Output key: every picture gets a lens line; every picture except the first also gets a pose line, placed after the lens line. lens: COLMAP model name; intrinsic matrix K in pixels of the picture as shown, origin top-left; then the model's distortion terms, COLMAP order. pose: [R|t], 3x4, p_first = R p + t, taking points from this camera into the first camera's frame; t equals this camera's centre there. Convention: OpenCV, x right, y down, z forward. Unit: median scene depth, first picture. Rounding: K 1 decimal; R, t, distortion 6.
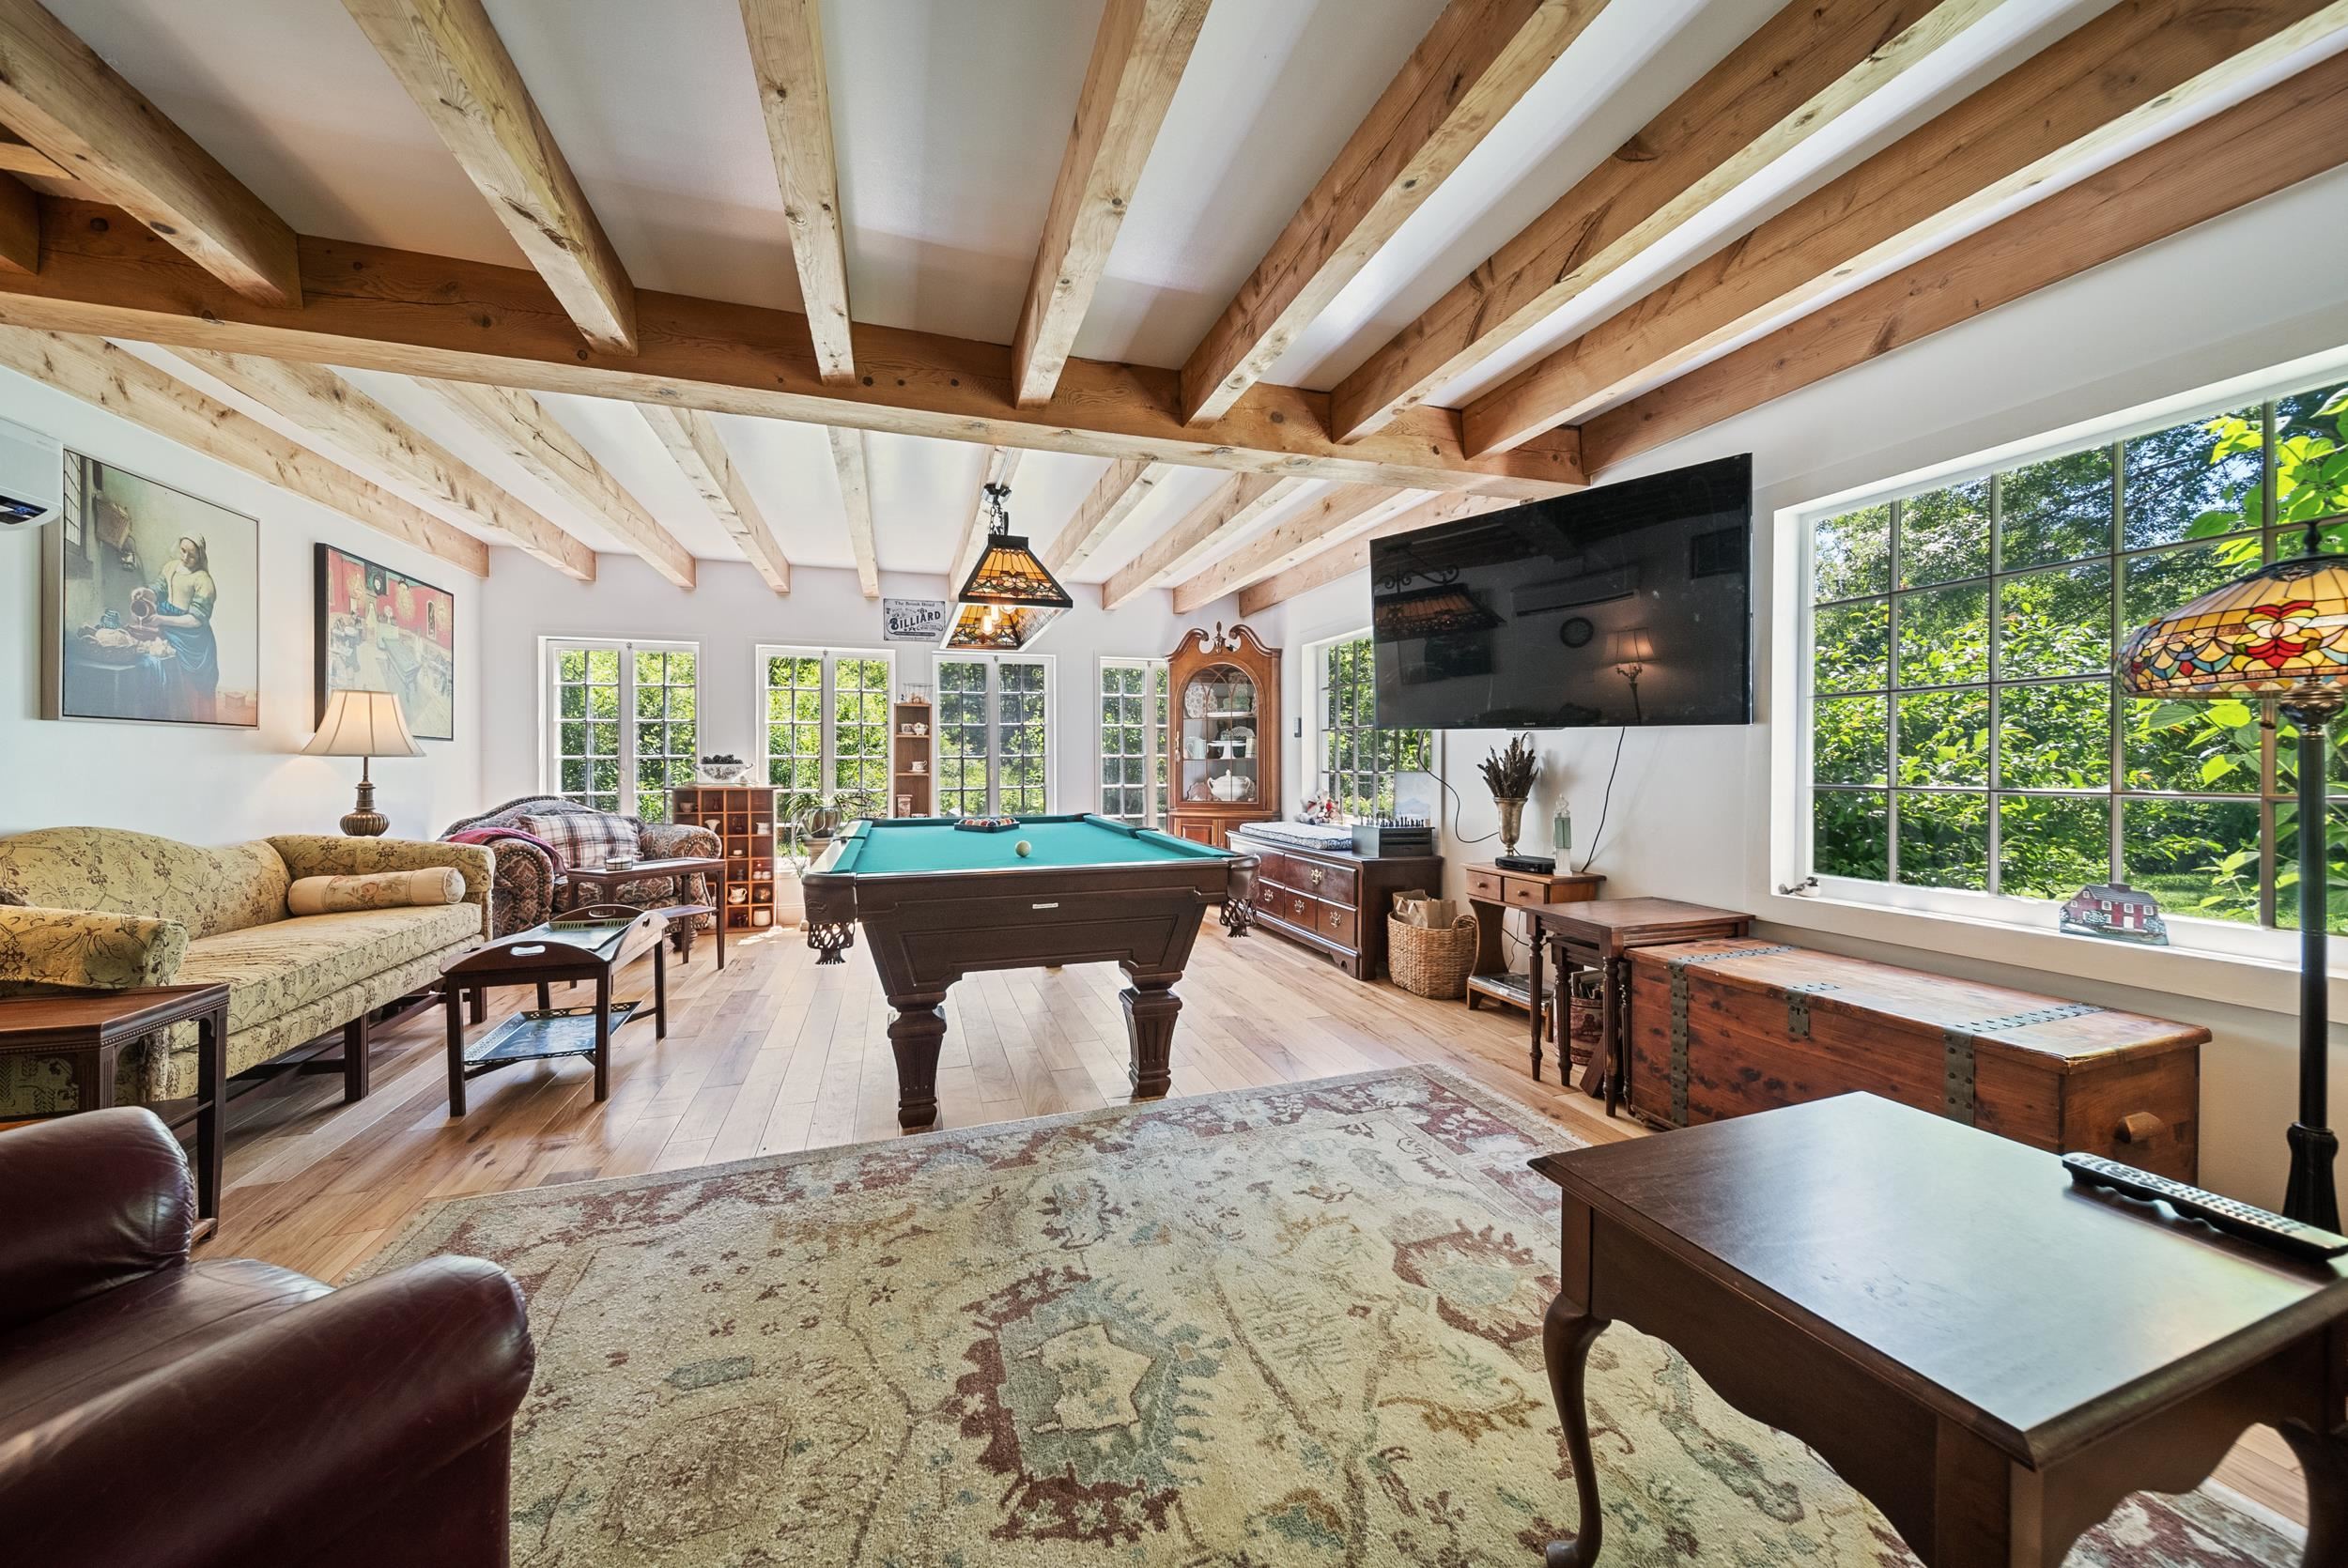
lens RADIAL K [[835.3, 0, 1175.1], [0, 835.3, 763.0], [0, 0, 1]] dist [-0.001055, -0.001067]
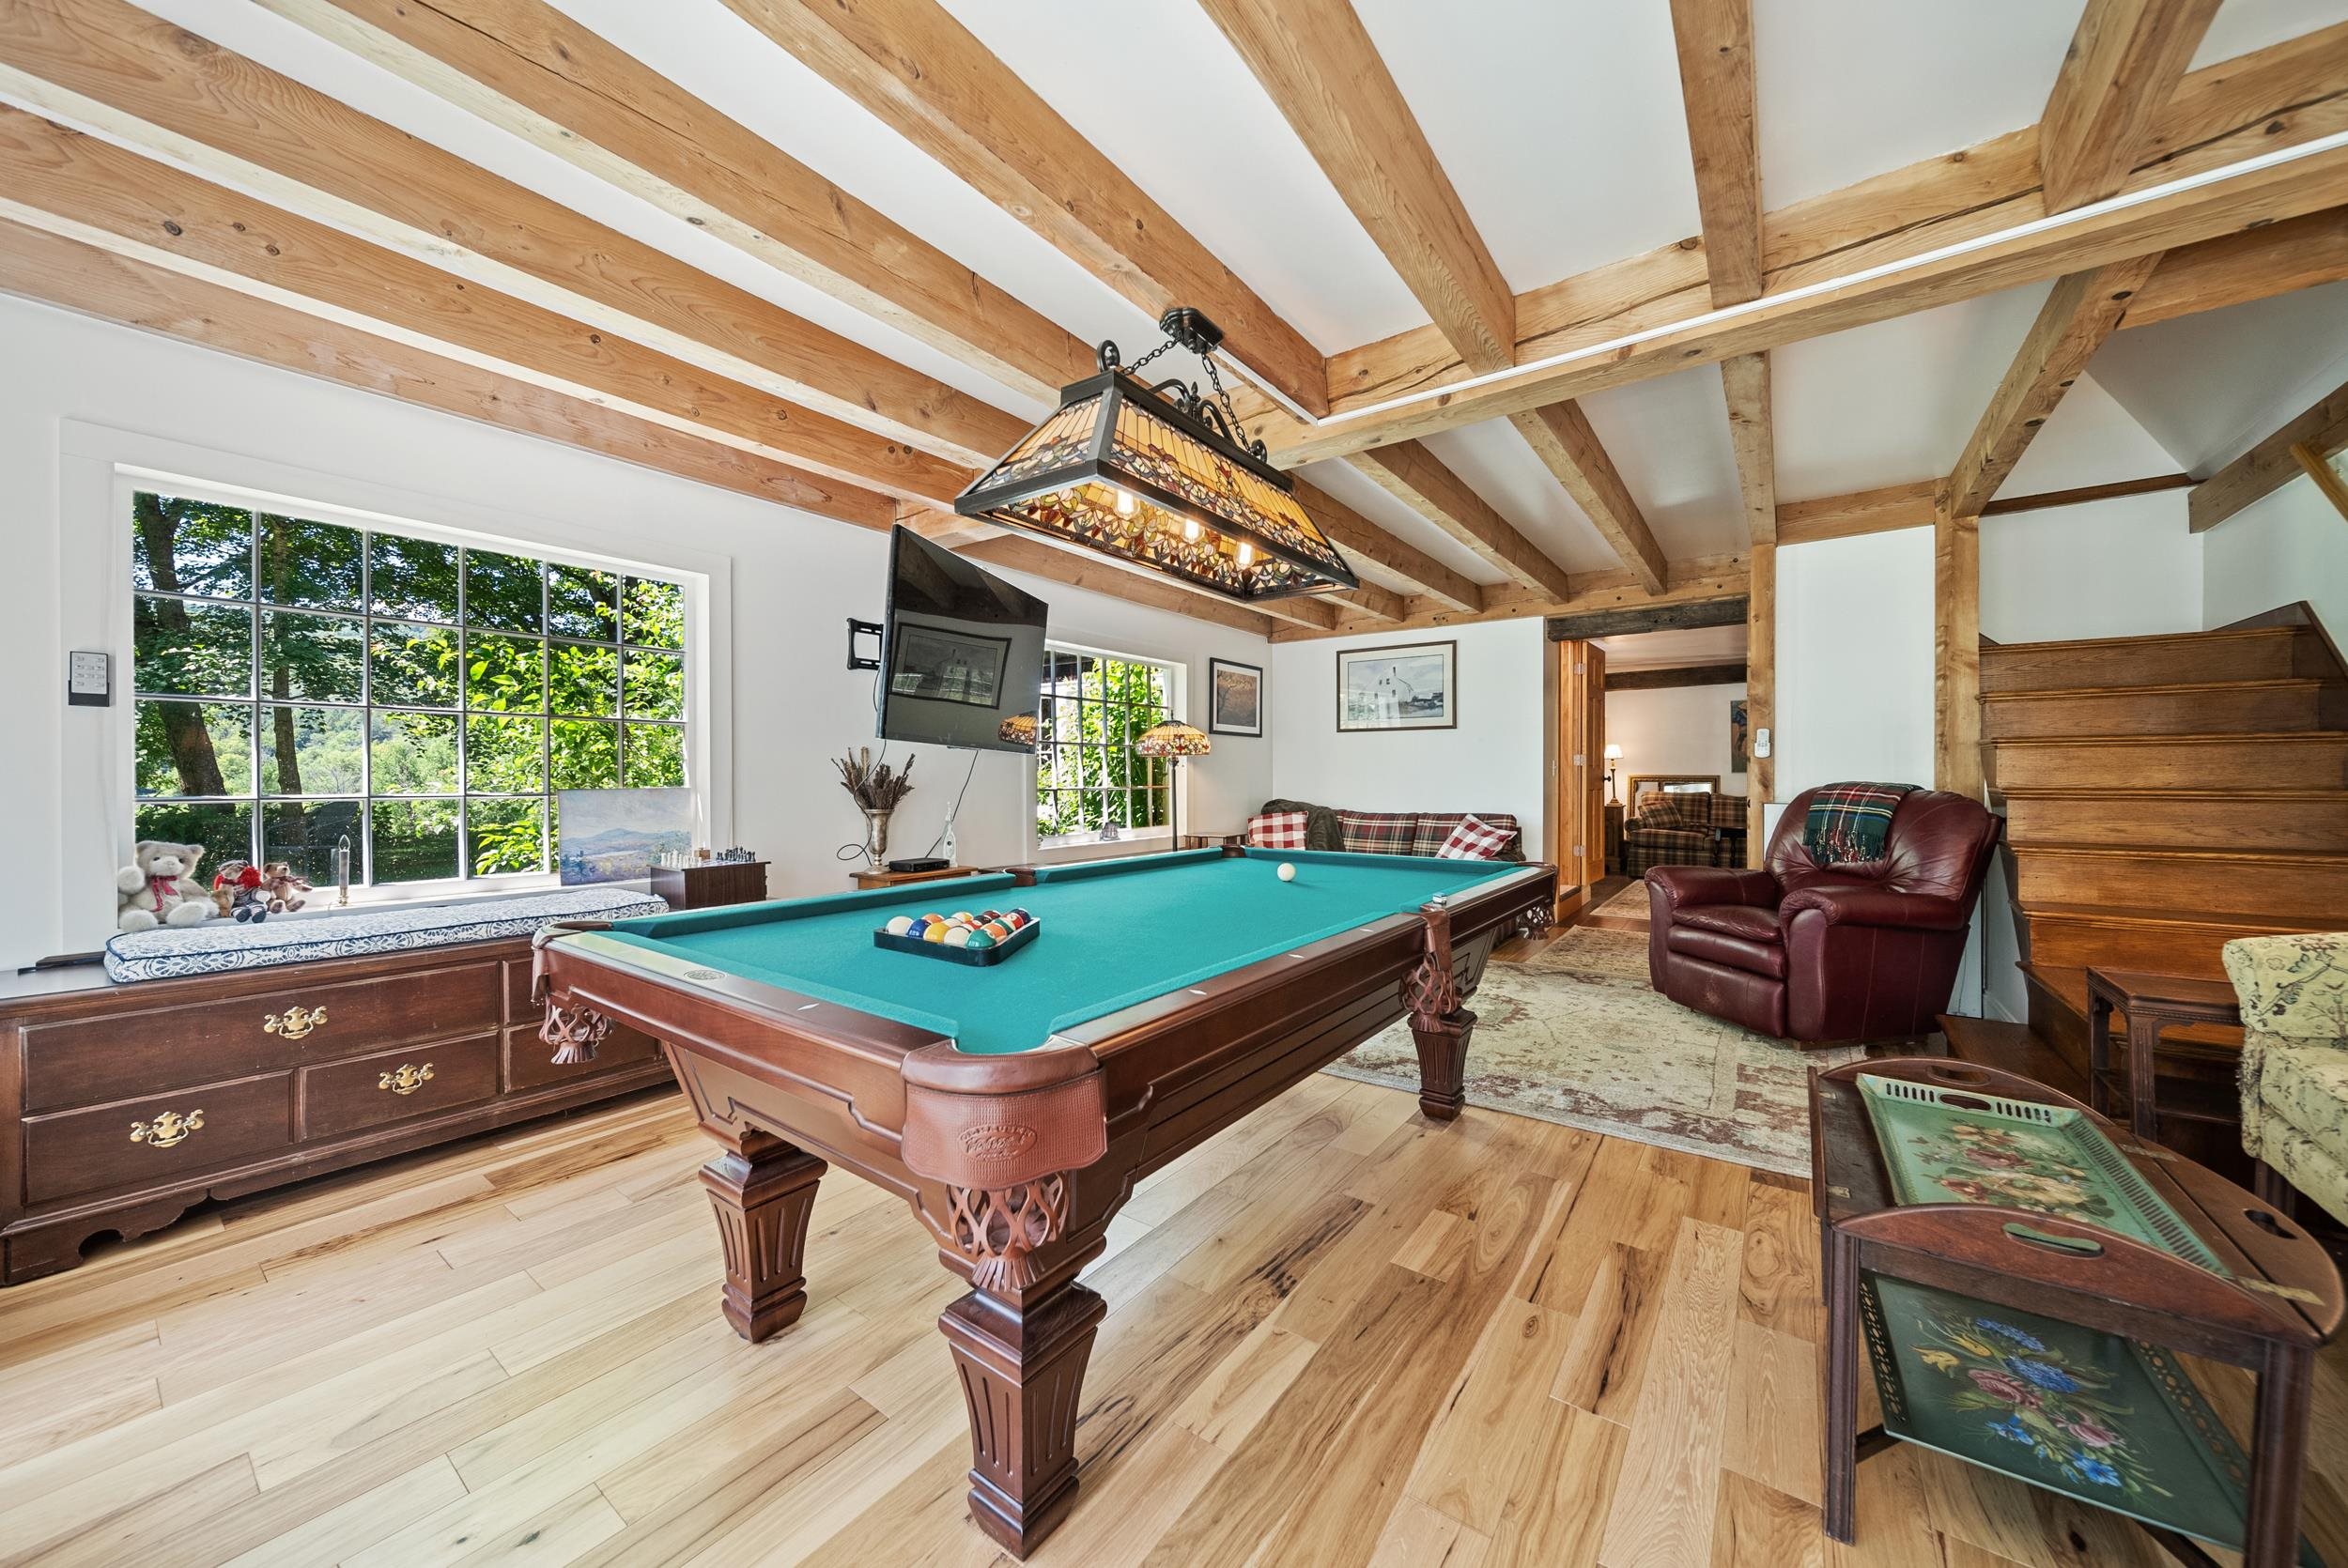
lens RADIAL K [[835.3, 0, 1167.4], [0, 835.3, 779.2], [0, 0, 1]] dist [-0.001055, -0.001067]
pose [[-0.571803, 0.001902, 0.820389, -0.872120], [0.001457, 0.999998, -0.001303, 0.006393], [-0.820390, 0.000450, -0.571804, 1.685632]]
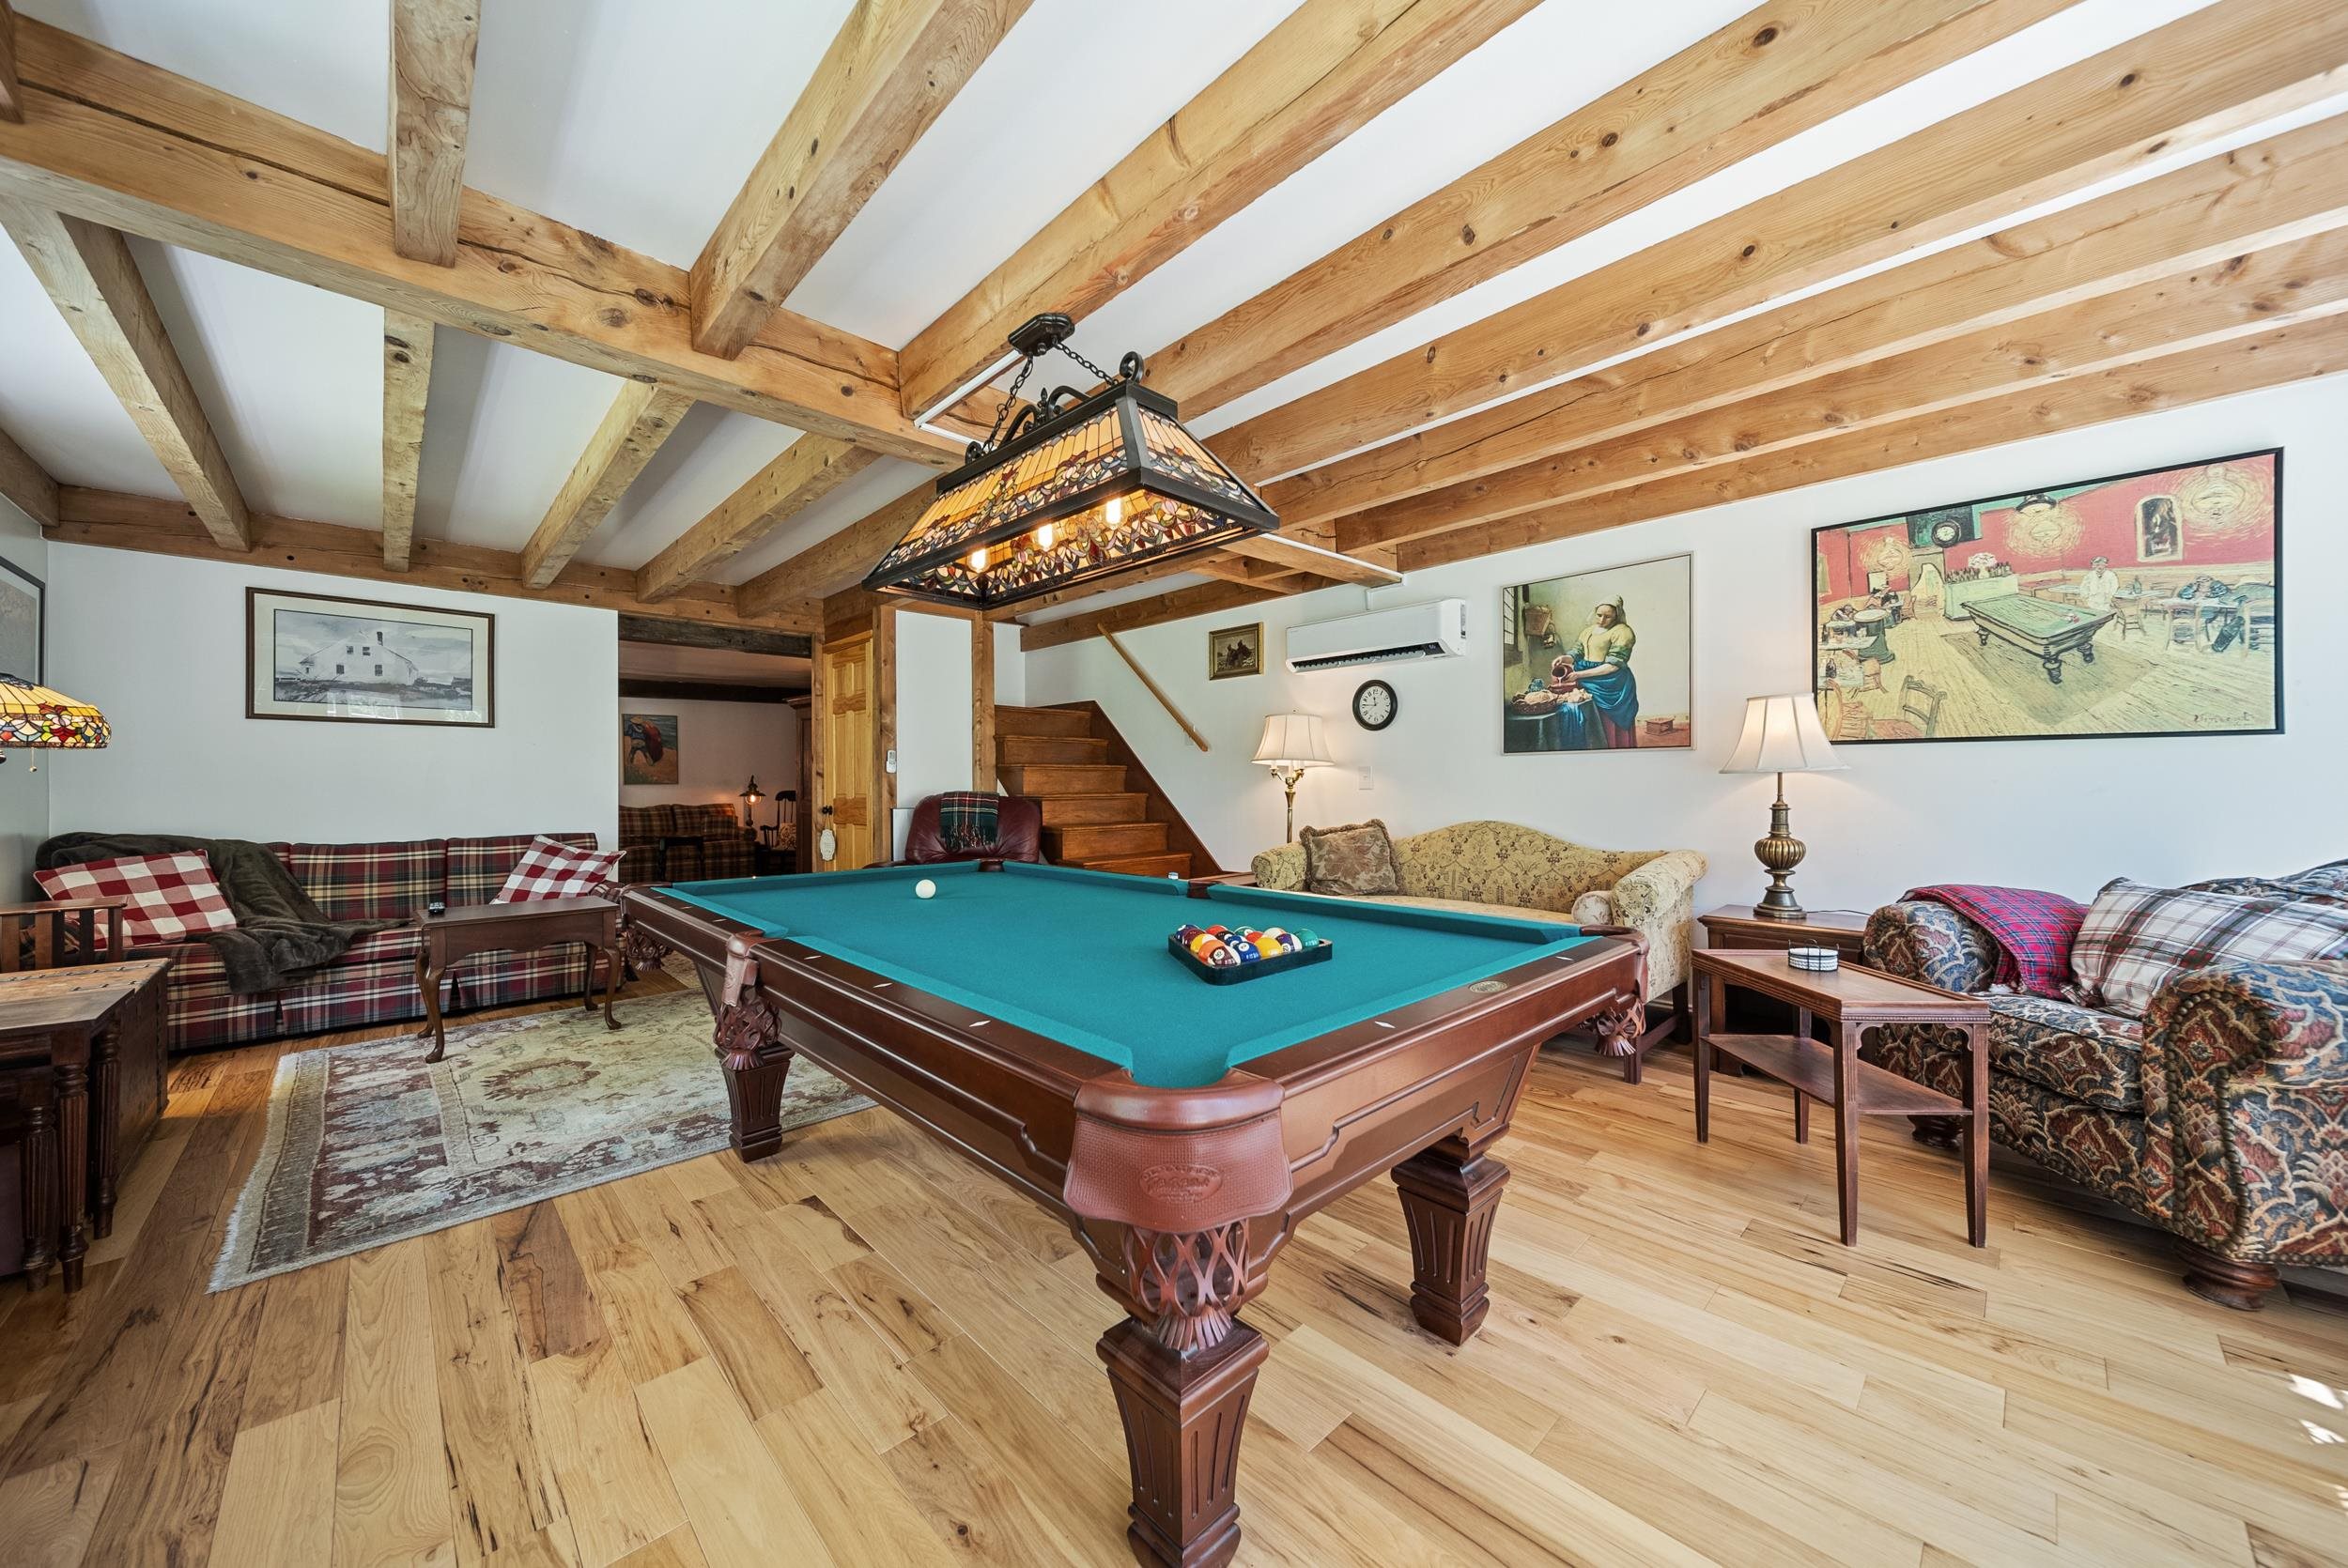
lens RADIAL K [[835.3, 0, 1184.6], [0, 835.3, 782.7], [0, 0, 1]] dist [-0.001055, -0.001067]
pose [[-0.900498, 0.005389, -0.434827, -0.056146], [0.007911, 0.999961, -0.003991, 0.002512], [0.434788, -0.007034, -0.900505, 1.955669]]
